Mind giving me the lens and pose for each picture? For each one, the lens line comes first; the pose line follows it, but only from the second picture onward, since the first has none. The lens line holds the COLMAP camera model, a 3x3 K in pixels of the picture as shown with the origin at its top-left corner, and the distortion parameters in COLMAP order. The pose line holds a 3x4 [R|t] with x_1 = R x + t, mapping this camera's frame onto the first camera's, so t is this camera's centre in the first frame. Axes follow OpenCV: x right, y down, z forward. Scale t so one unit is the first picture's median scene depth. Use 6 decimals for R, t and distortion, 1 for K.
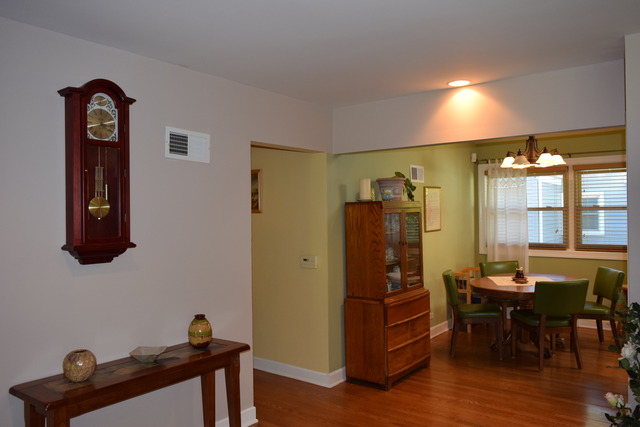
lens RADIAL K [[498.3, 0, 320.0], [0, 498.3, 213.5], [0, 0, 1]] dist [-0.004893, 0.000590]
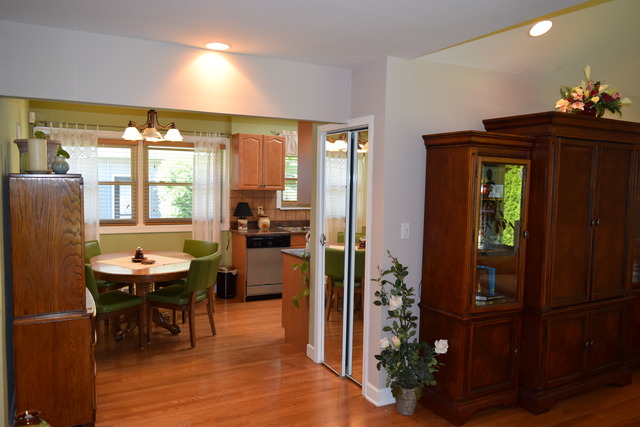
lens RADIAL K [[498.3, 0, 320.0], [0, 498.3, 213.5], [0, 0, 1]] dist [-0.004893, 0.000590]
pose [[0.400982, -0.036504, 0.915359, -0.321405], [-0.023888, 0.998449, 0.050282, -0.010475], [-0.915775, -0.042029, 0.399488, 0.322122]]
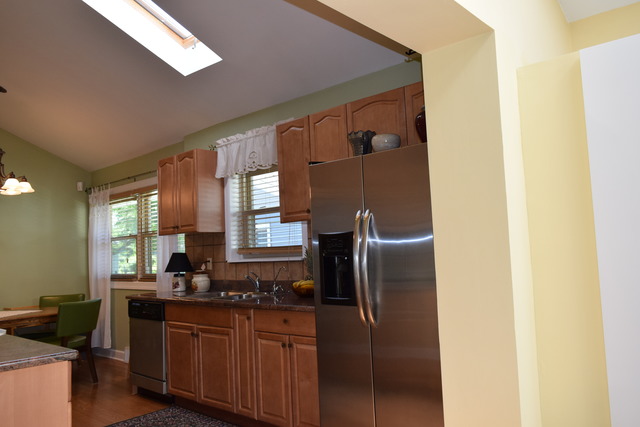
lens RADIAL K [[498.3, 0, 320.0], [0, 498.3, 213.5], [0, 0, 1]] dist [-0.004893, 0.000590]
pose [[0.996077, -0.037387, -0.080206, 1.103326], [0.031300, 0.996627, -0.075856, 0.035270], [0.082772, 0.073048, 0.993888, 0.117757]]
